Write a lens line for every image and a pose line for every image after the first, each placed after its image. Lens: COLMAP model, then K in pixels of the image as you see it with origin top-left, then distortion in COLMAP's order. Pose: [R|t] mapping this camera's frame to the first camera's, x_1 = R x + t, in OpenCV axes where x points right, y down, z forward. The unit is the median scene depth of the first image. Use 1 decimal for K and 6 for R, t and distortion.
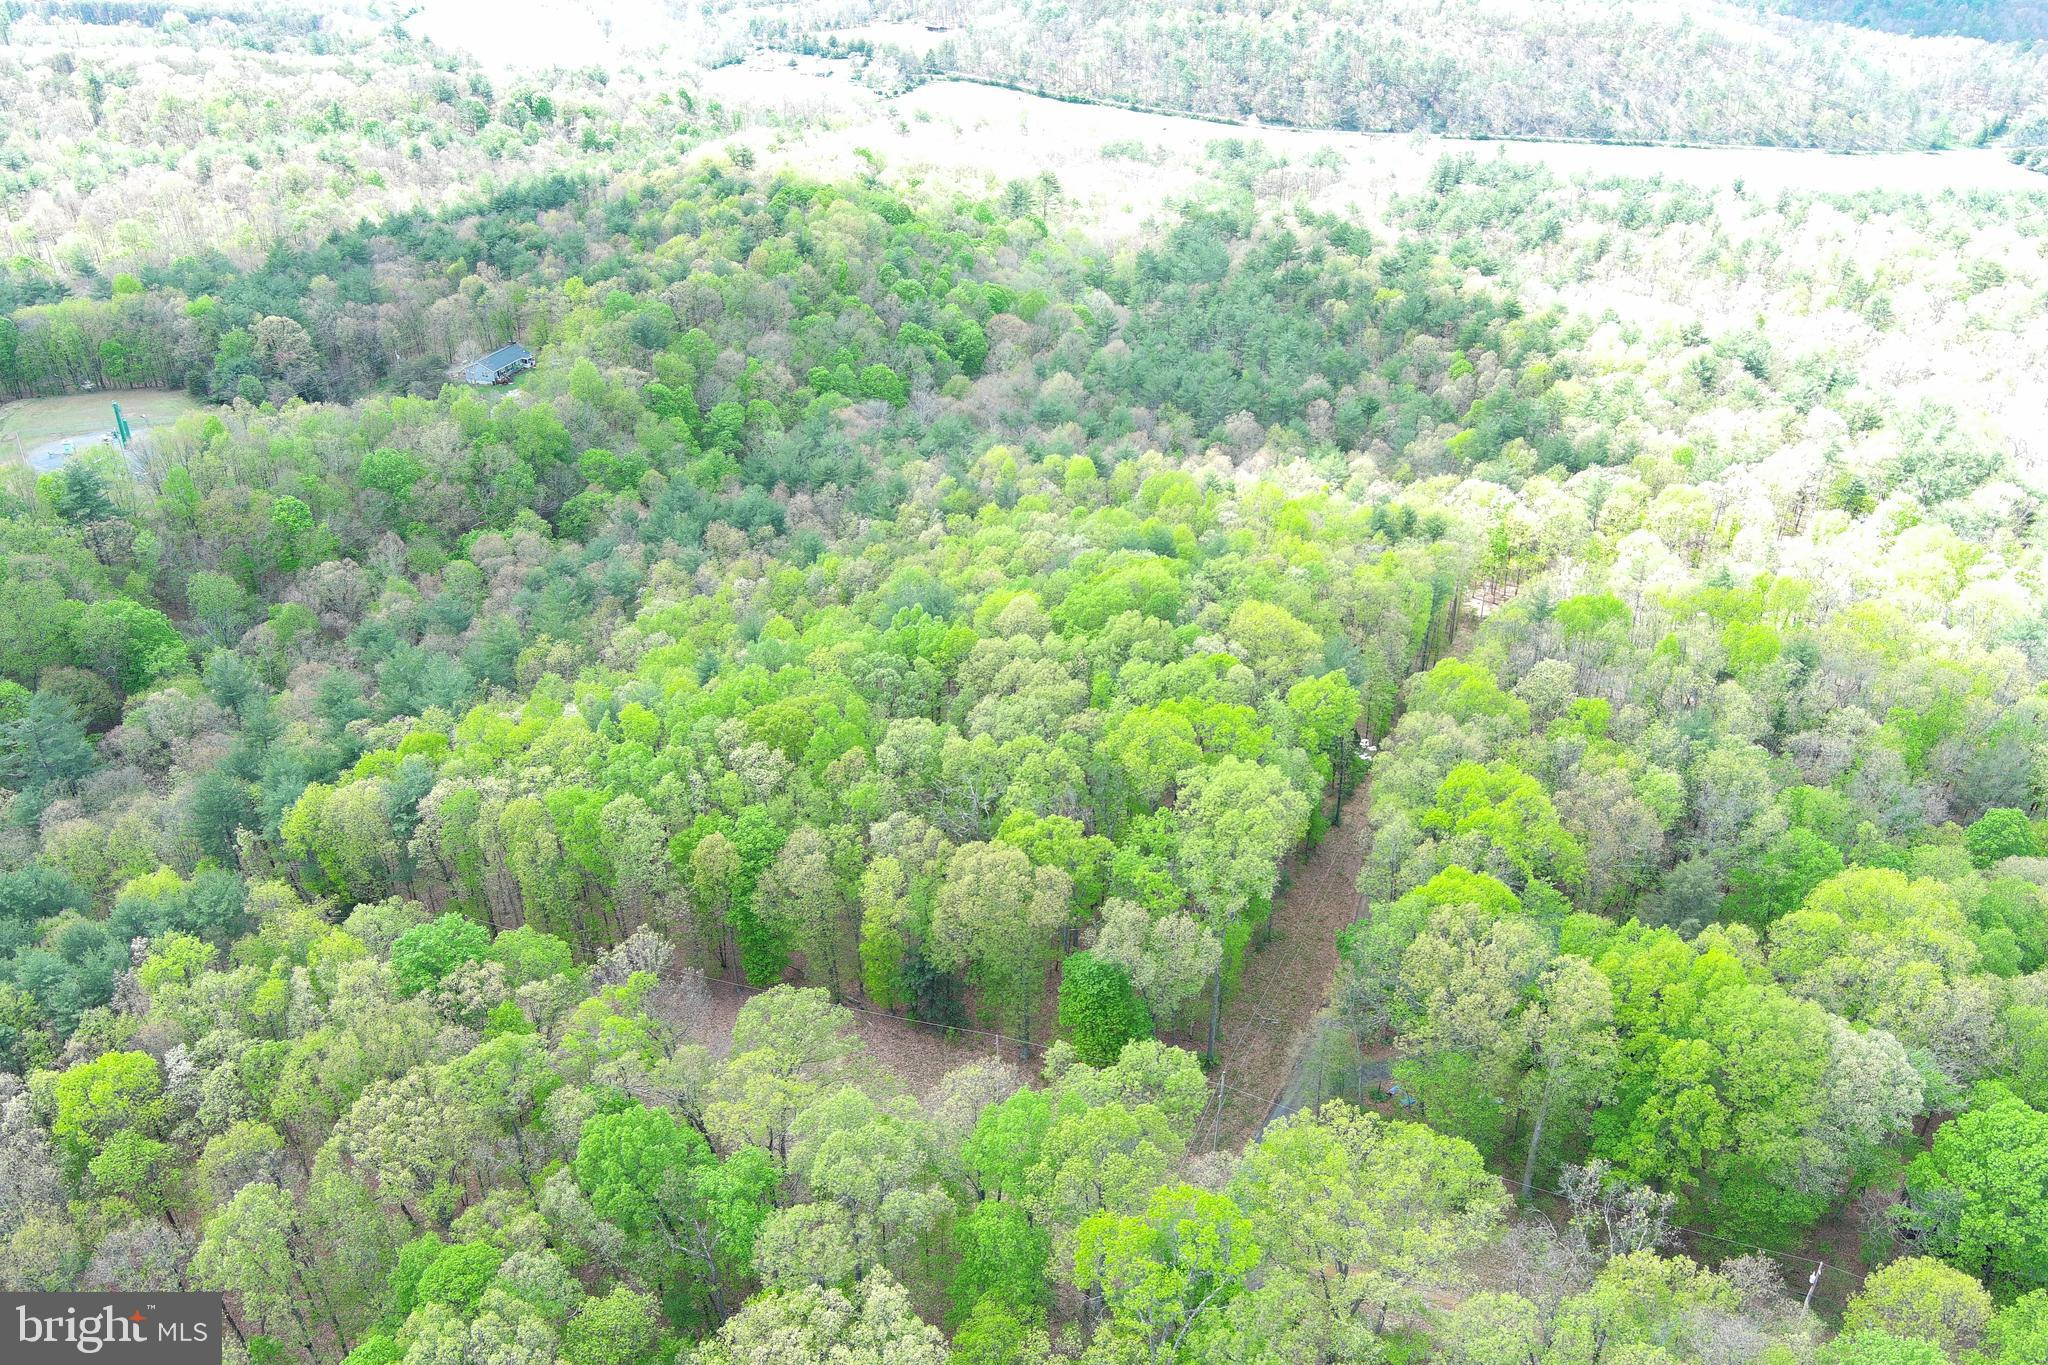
lens RADIAL K [[1573.4, 0, 1025.7], [0, 1573.4, 684.1], [0, 0, 1]] dist [0.002409, -0.001337]
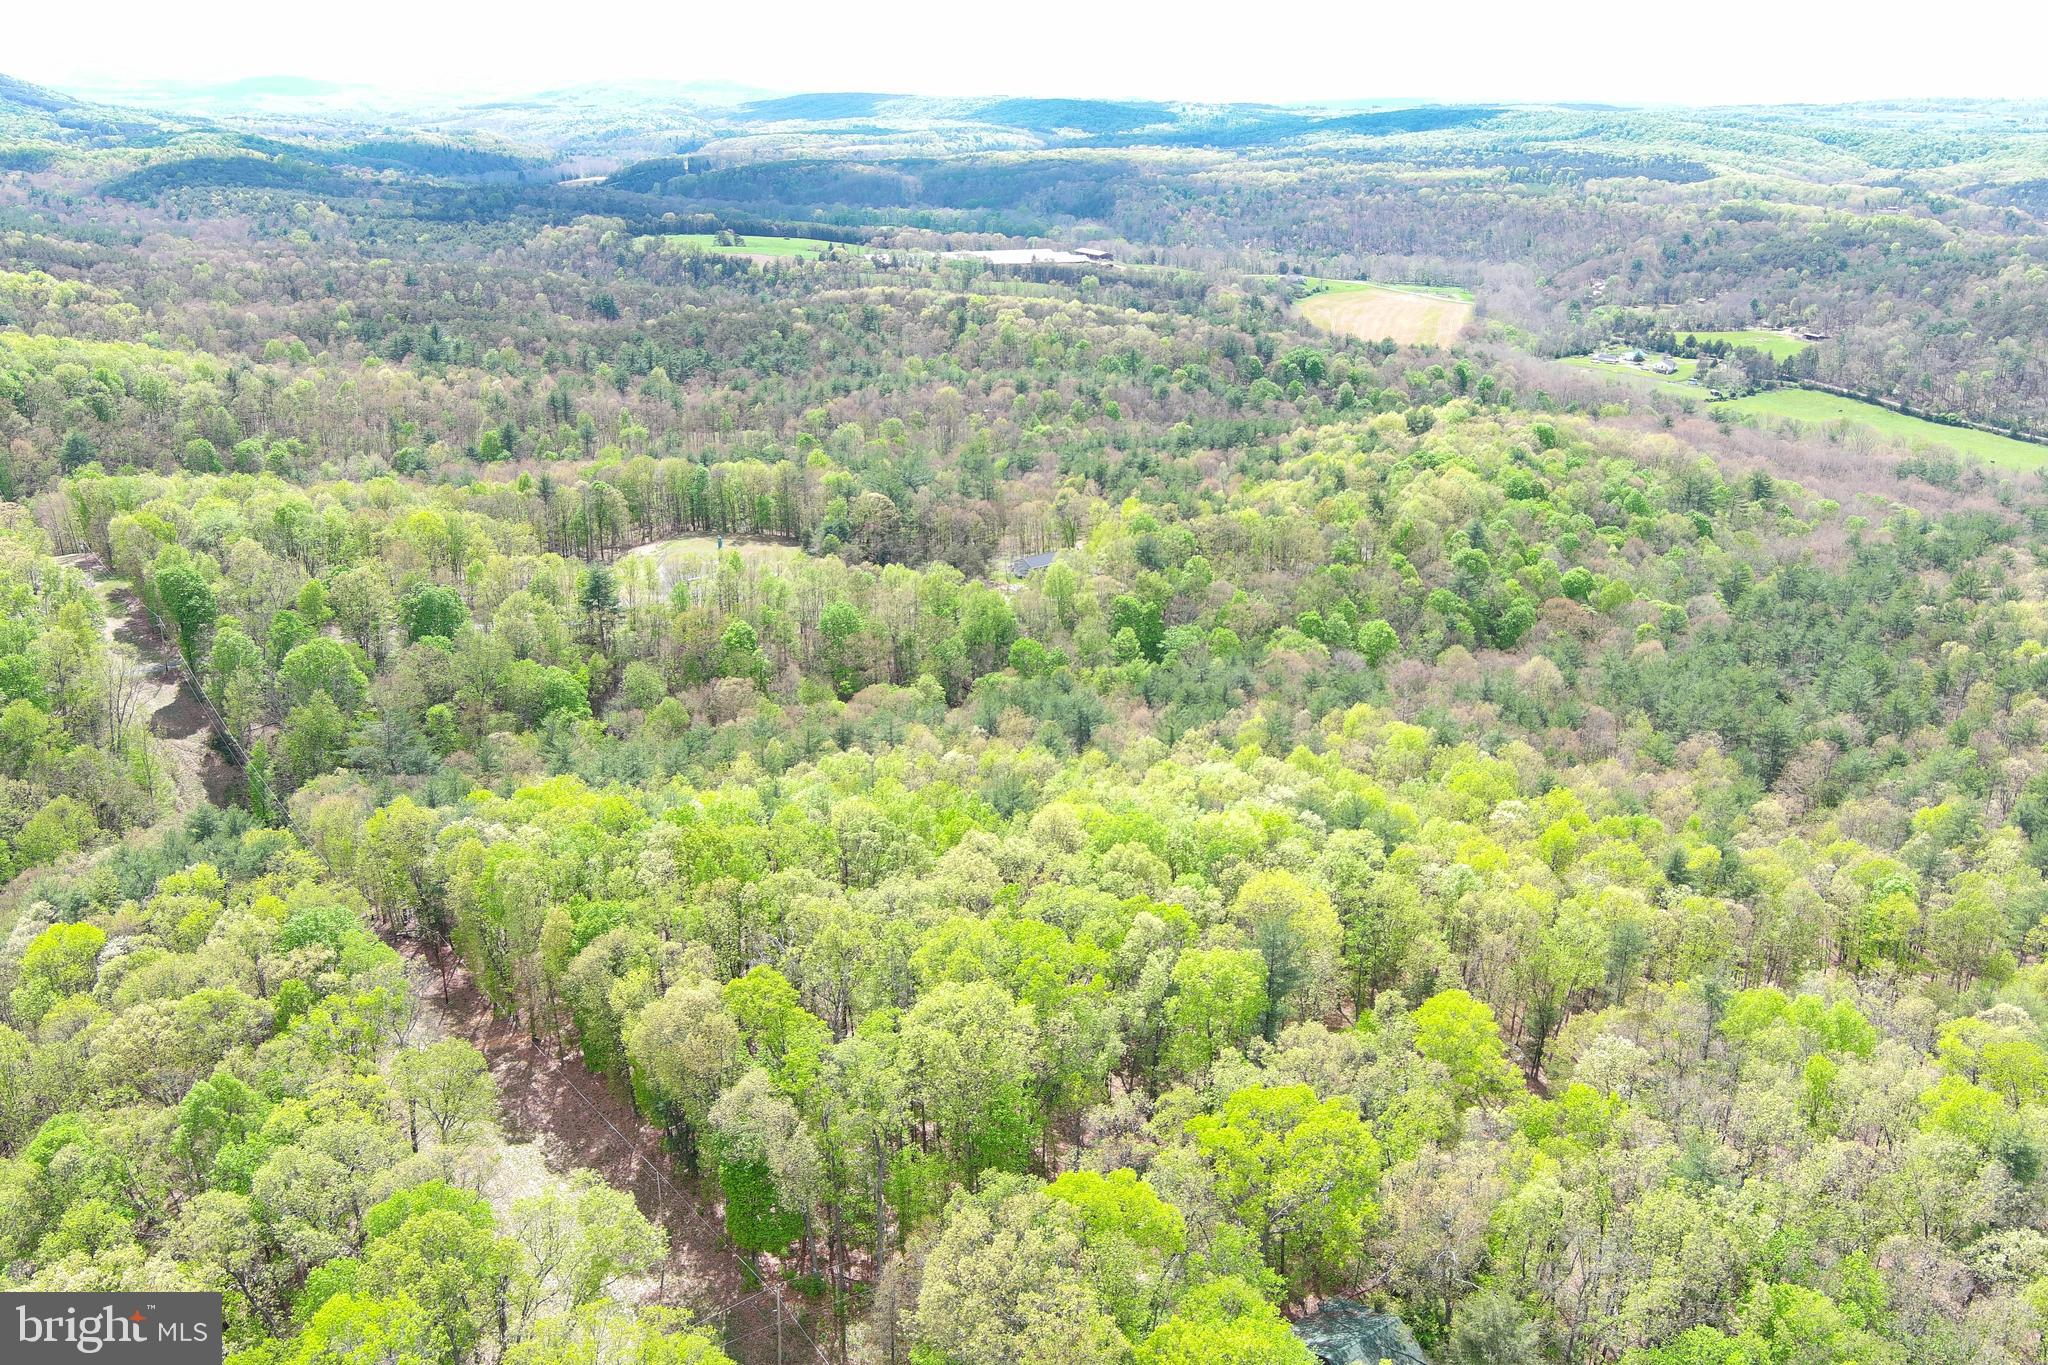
lens RADIAL K [[1573.4, 0, 1034.4], [0, 1573.4, 686.8], [0, 0, 1]] dist [0.002409, -0.001337]
pose [[0.835362, 0.186006, -0.517274, 0.255996], [-0.270100, 0.958471, -0.091539, -0.017352], [0.478765, 0.216184, 0.850910, 0.079492]]
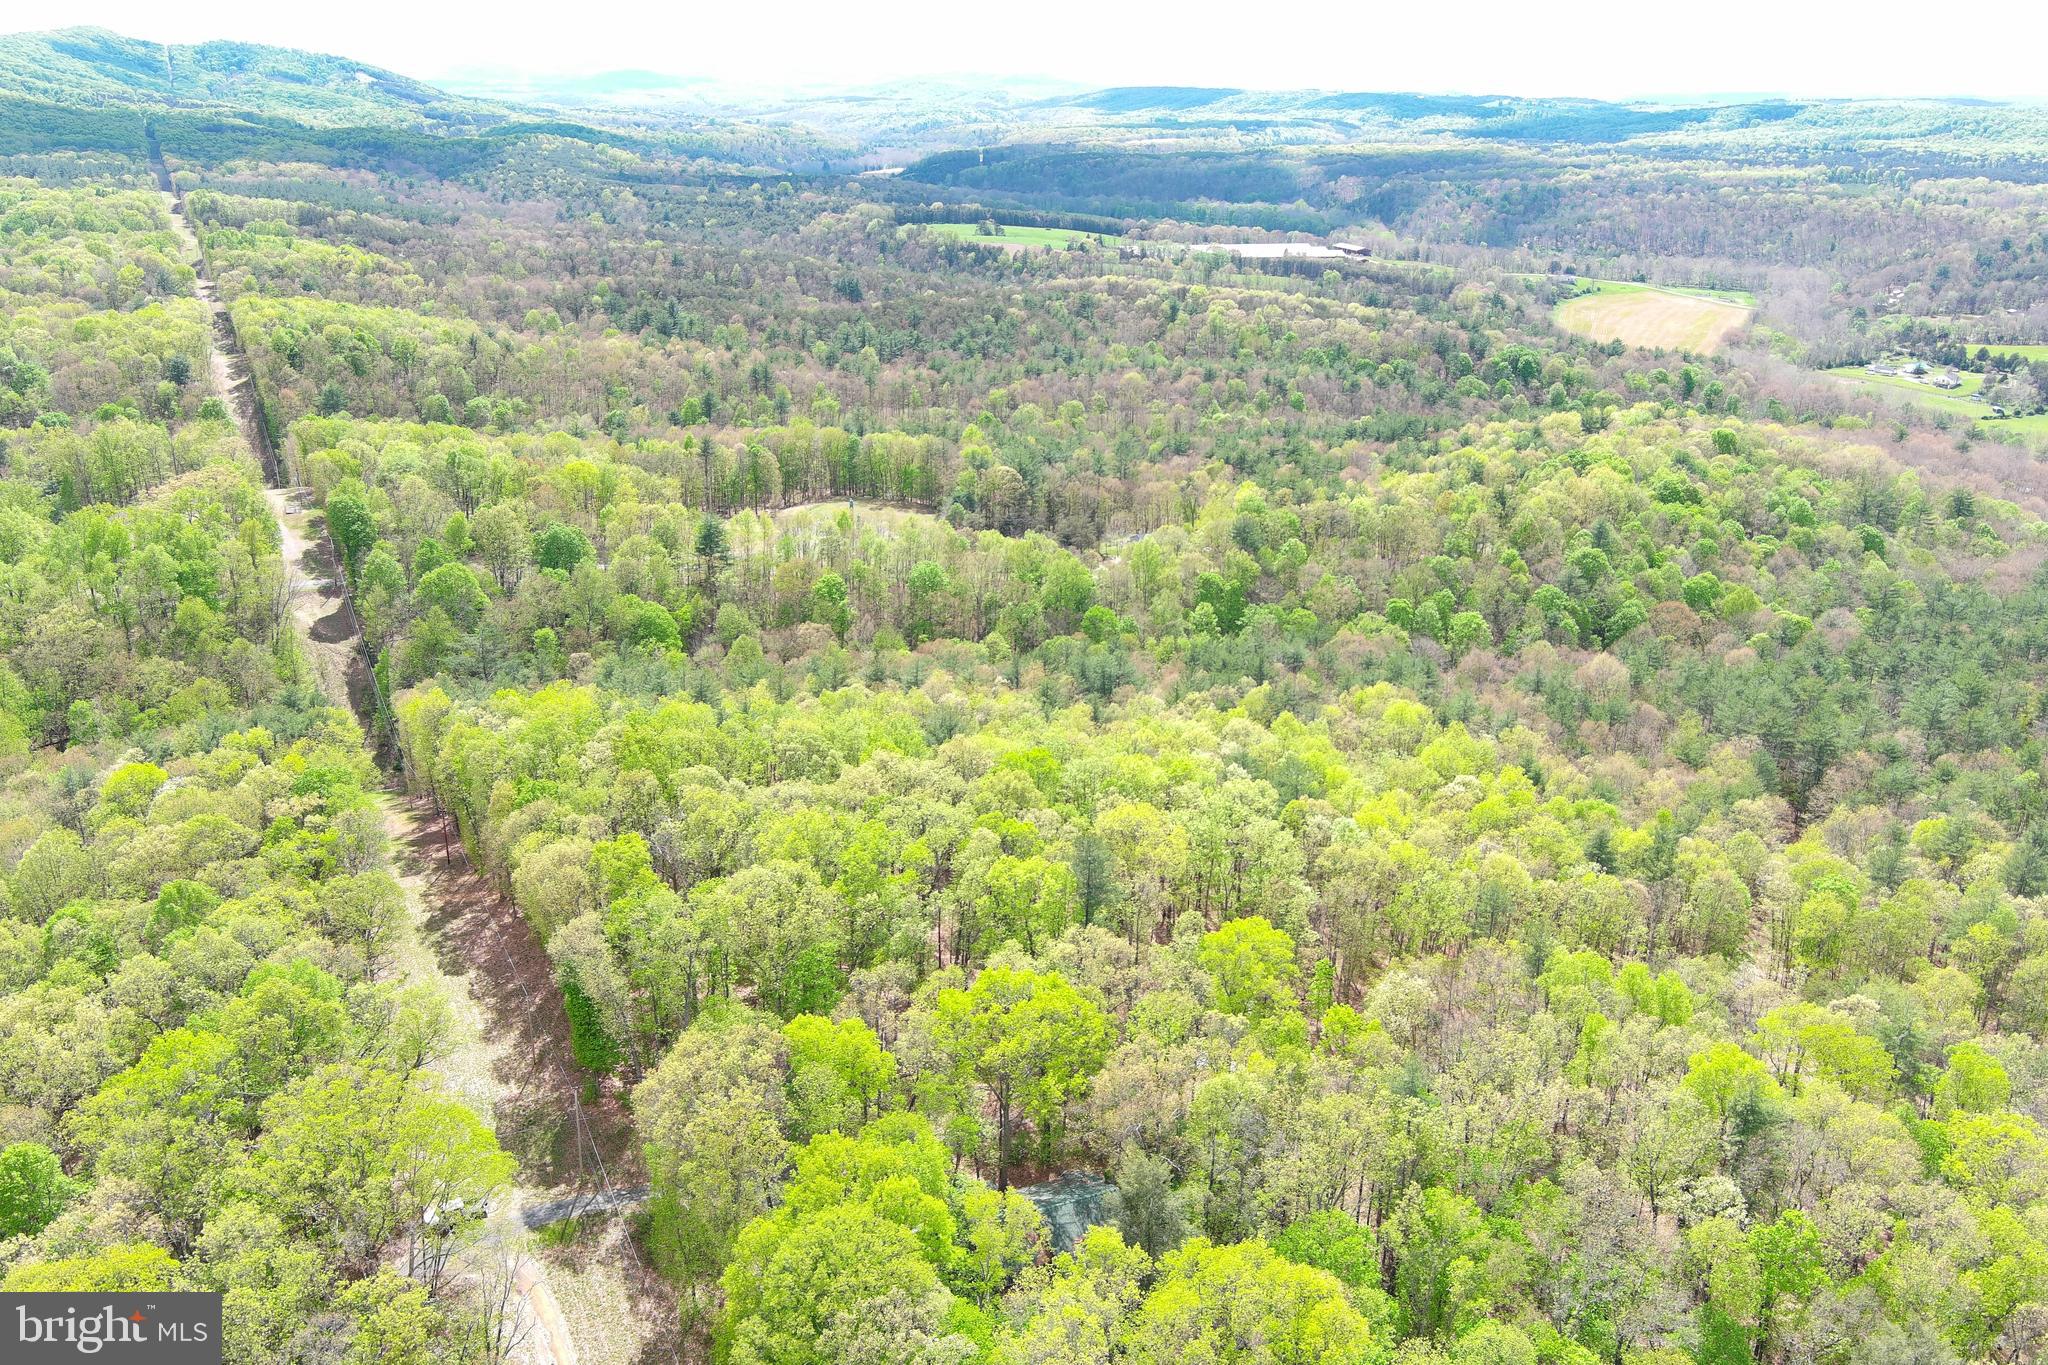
lens RADIAL K [[1573.4, 0, 1035.3], [0, 1573.4, 691.8], [0, 0, 1]] dist [0.002409, -0.001337]
pose [[0.718085, 0.241972, -0.652536, 0.388033], [-0.344778, 0.938155, -0.031528, -0.033811], [0.604551, 0.247620, 0.757101, 0.111295]]
